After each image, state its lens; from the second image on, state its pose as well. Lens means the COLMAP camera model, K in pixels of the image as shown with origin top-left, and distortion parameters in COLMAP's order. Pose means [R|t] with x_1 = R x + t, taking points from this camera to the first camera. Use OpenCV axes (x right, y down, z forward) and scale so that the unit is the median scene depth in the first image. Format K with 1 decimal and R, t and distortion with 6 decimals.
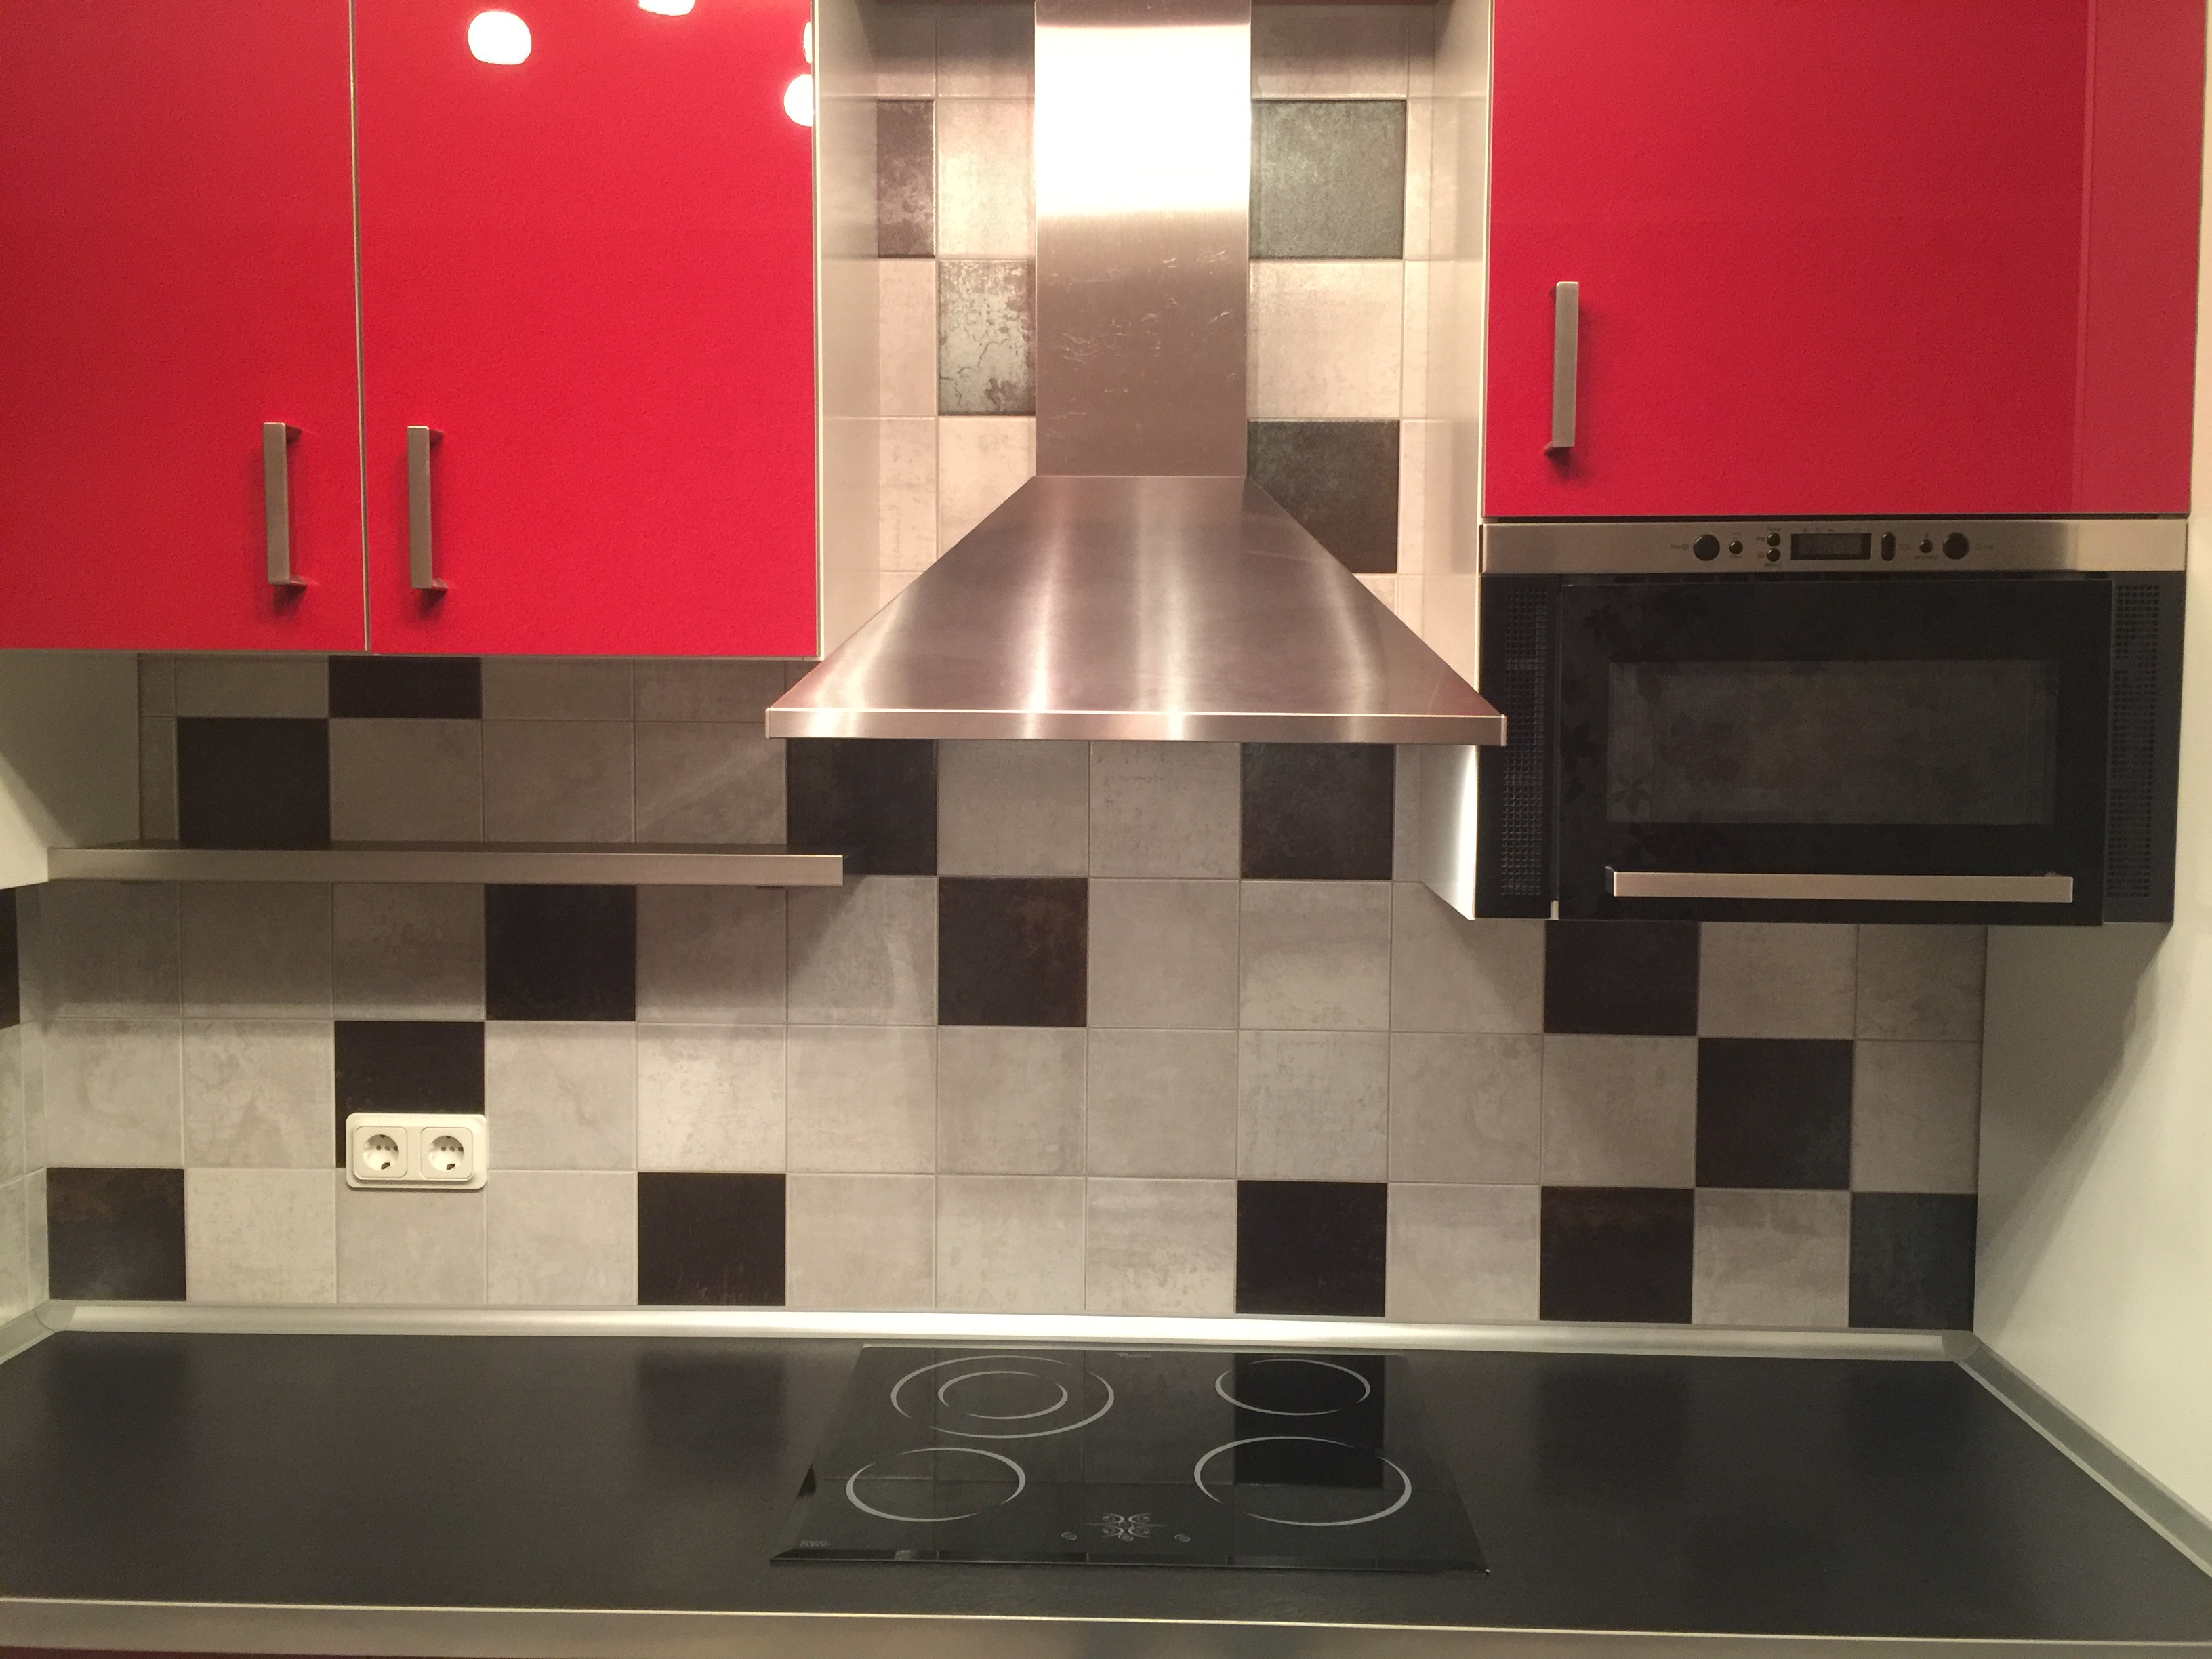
lens RADIAL K [[1904.1, 0, 1100.3], [0, 1904.1, 846.7], [0, 0, 1]] dist [0.069784, -0.098383]
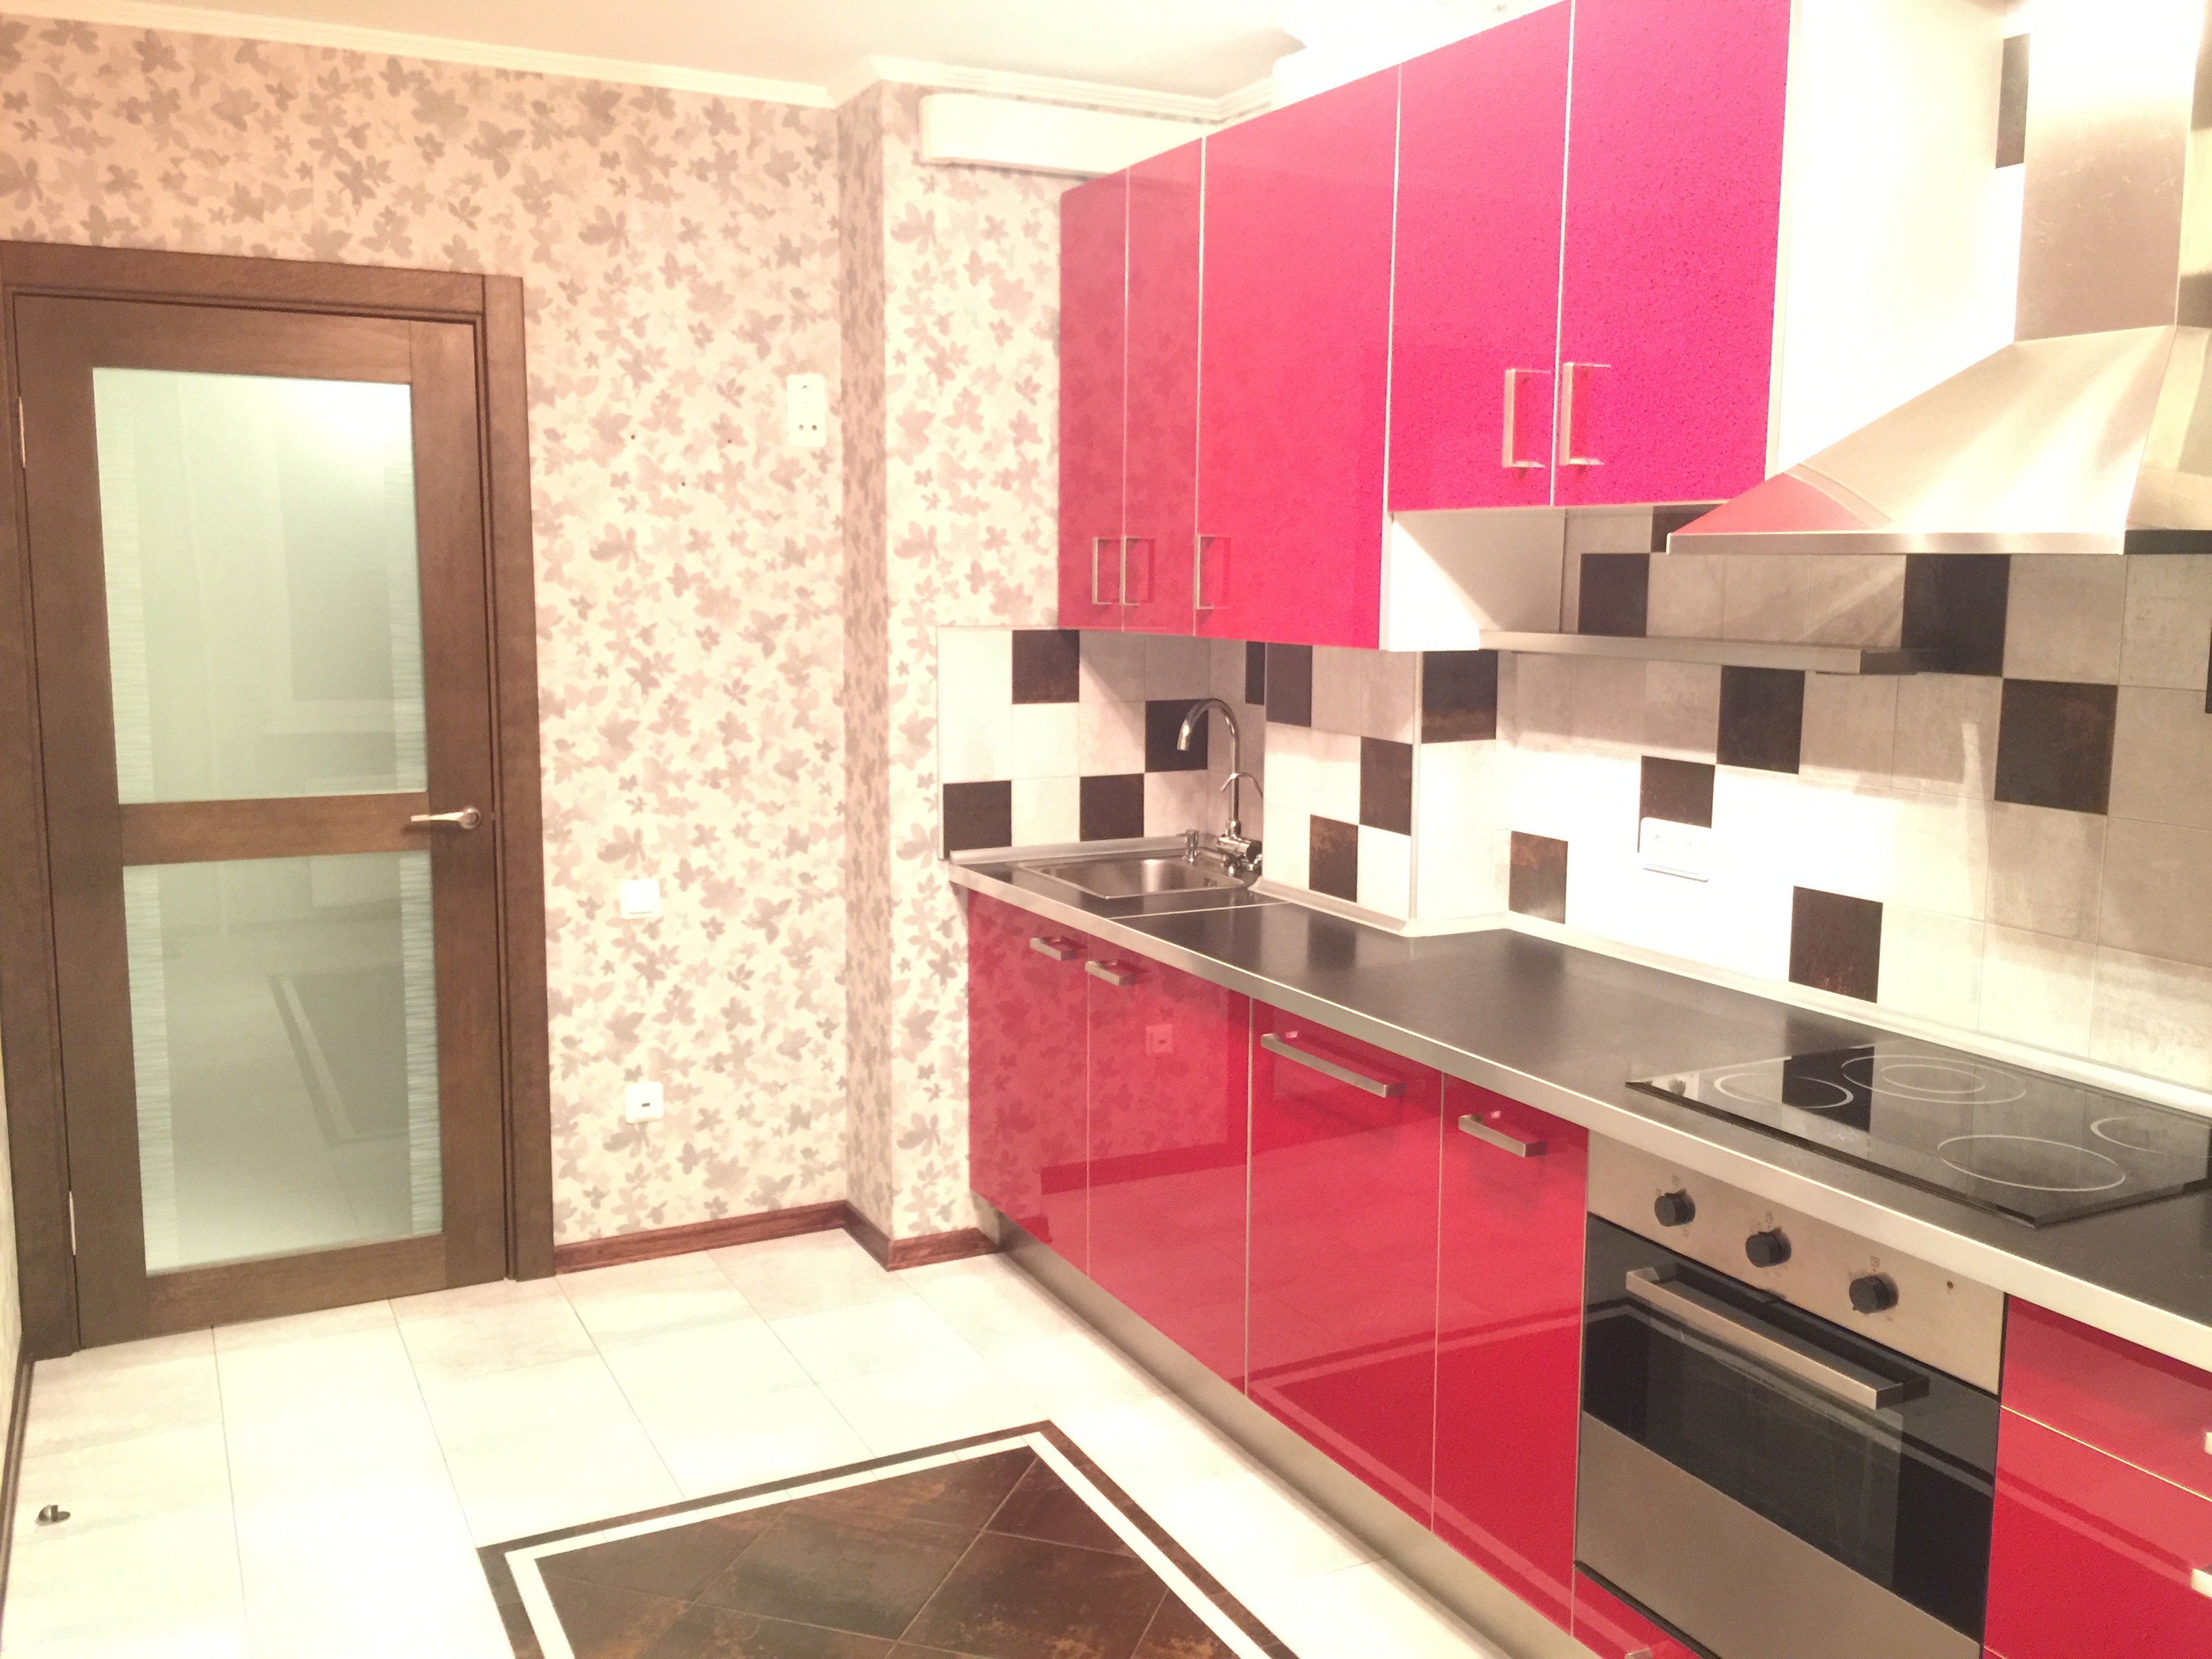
lens RADIAL K [[1904.1, 0, 1123.0], [0, 1904.1, 824.8], [0, 0, 1]] dist [0.069784, -0.098383]
pose [[0.482510, 0.115397, -0.868256, 0.711924], [-0.036612, 0.993074, 0.111640, -0.007626], [0.875125, -0.022079, 0.483393, -0.078901]]
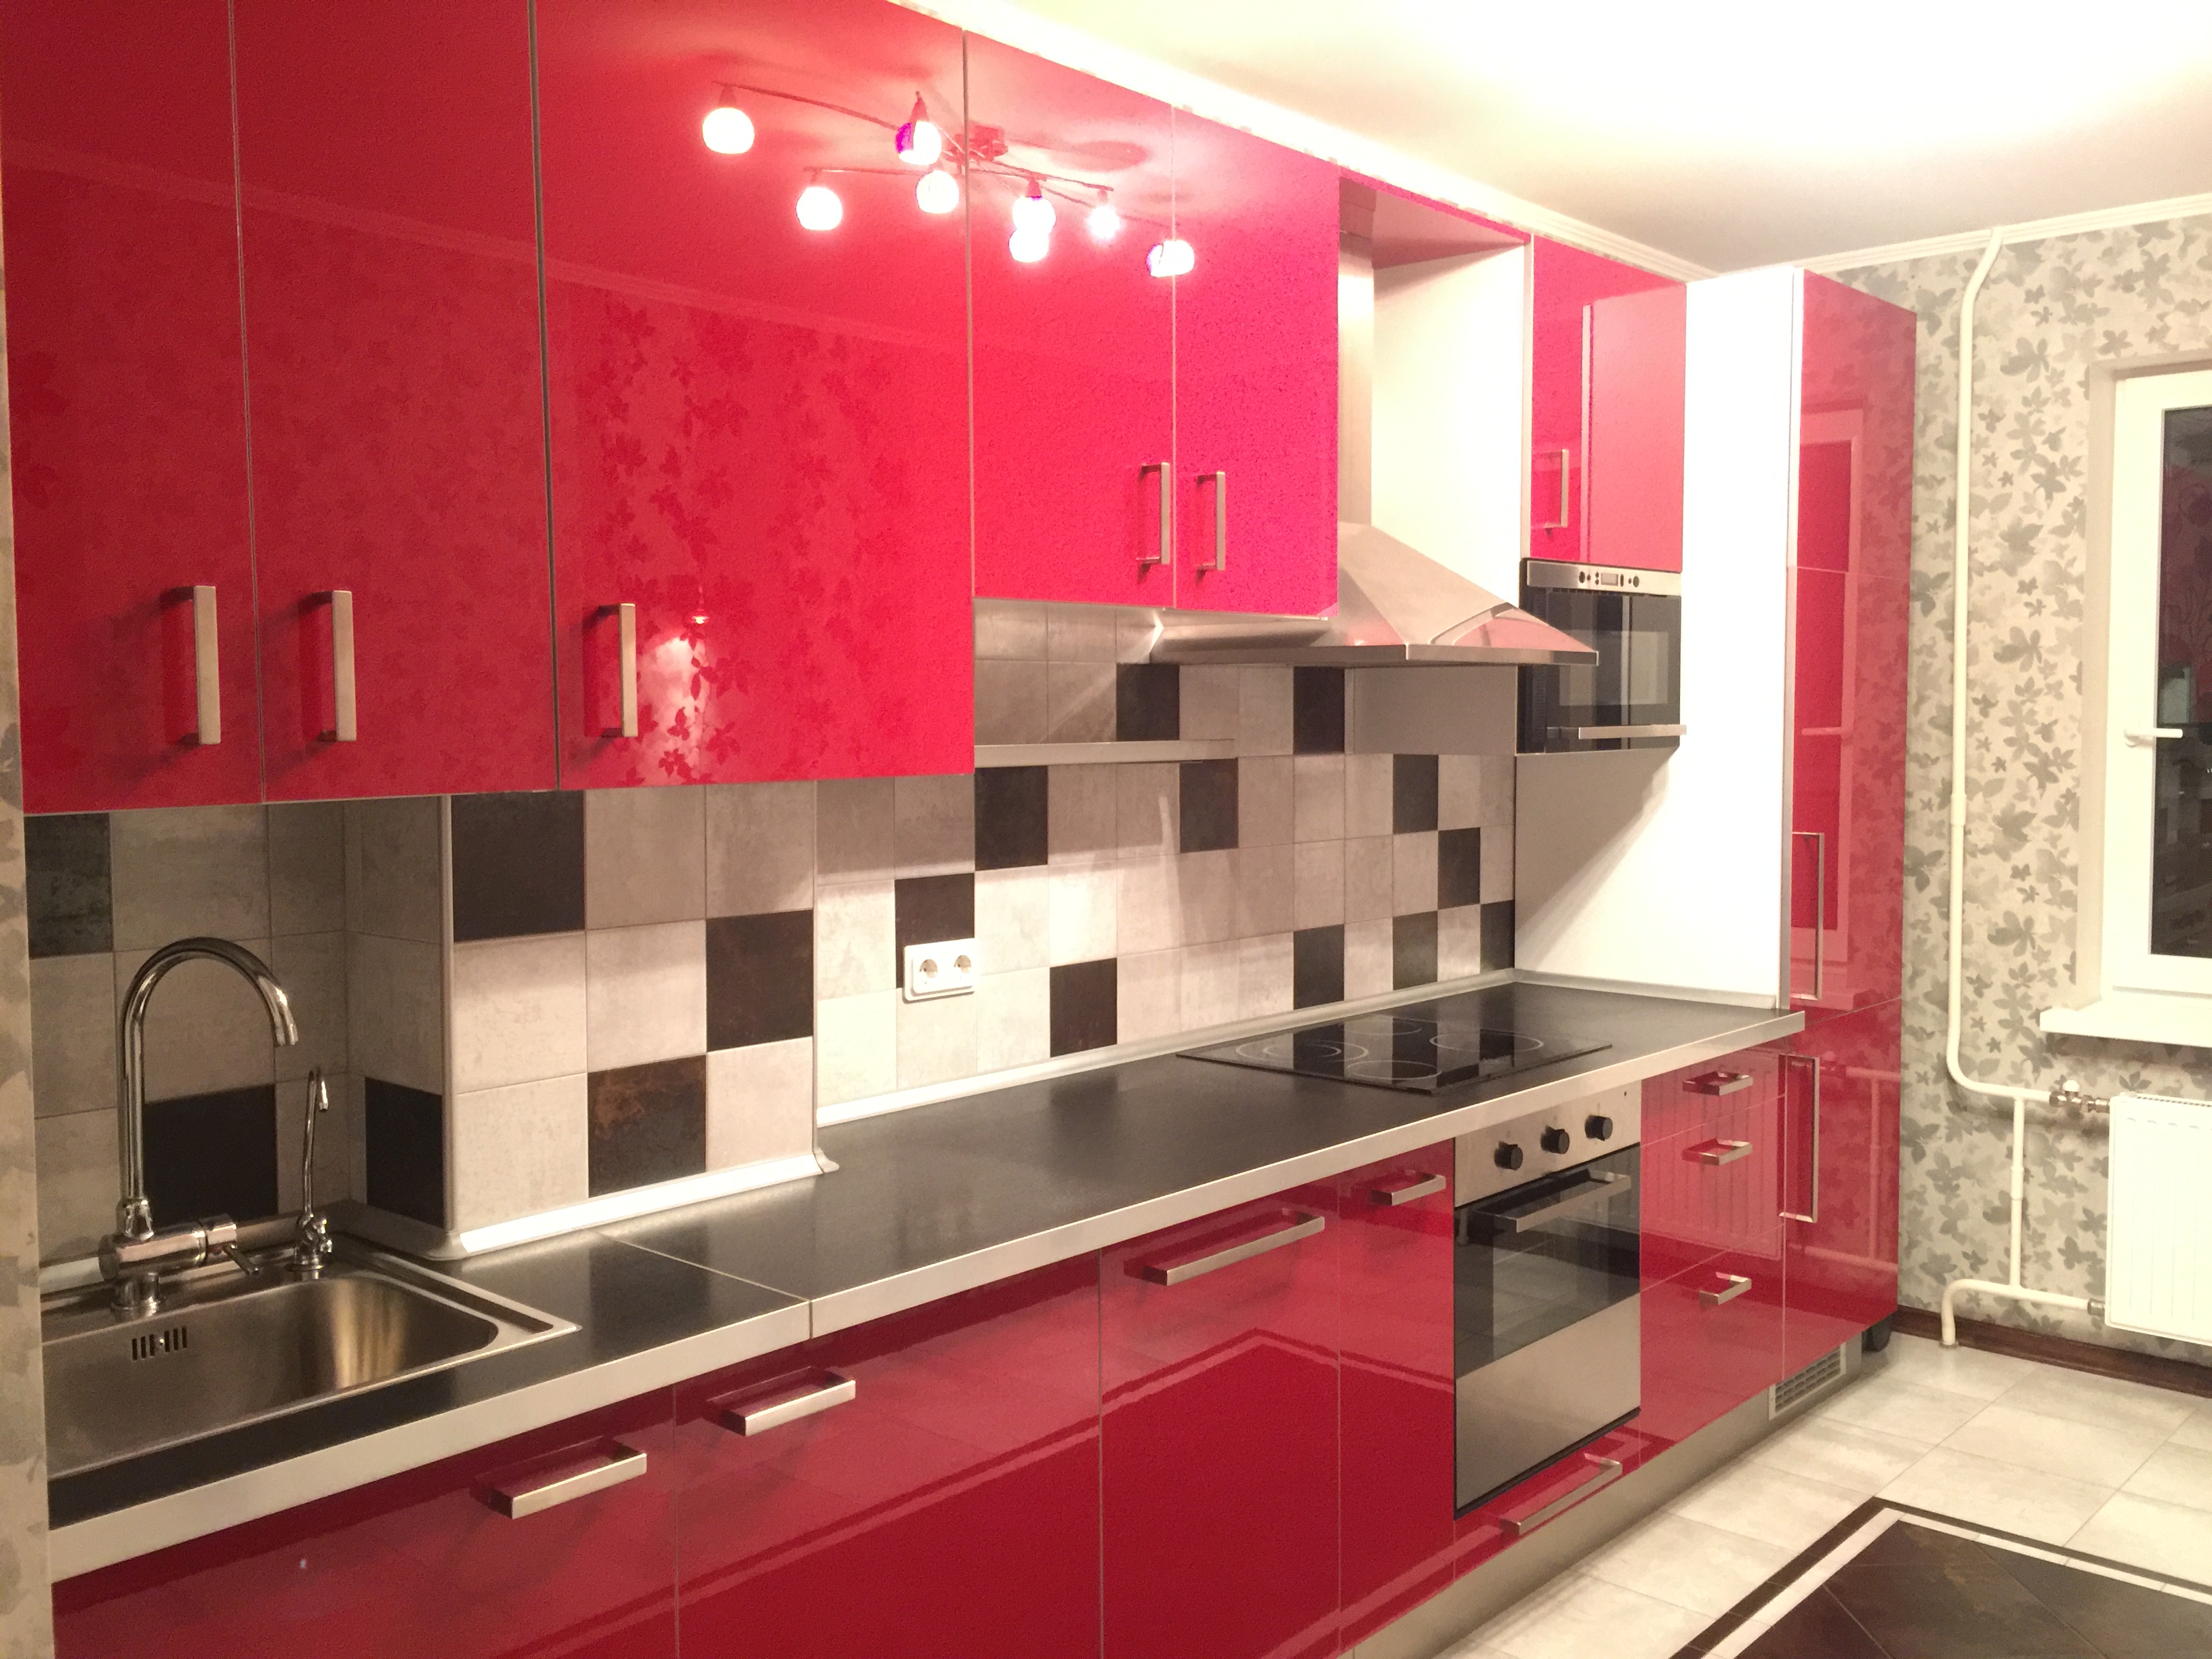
lens RADIAL K [[1904.1, 0, 1114.1], [0, 1904.1, 828.3], [0, 0, 1]] dist [0.069784, -0.098383]
pose [[0.655262, -0.058507, 0.753133, -1.307344], [0.038161, 0.998287, 0.044350, 0.000896], [-0.754437, -0.000321, 0.656372, 0.004635]]
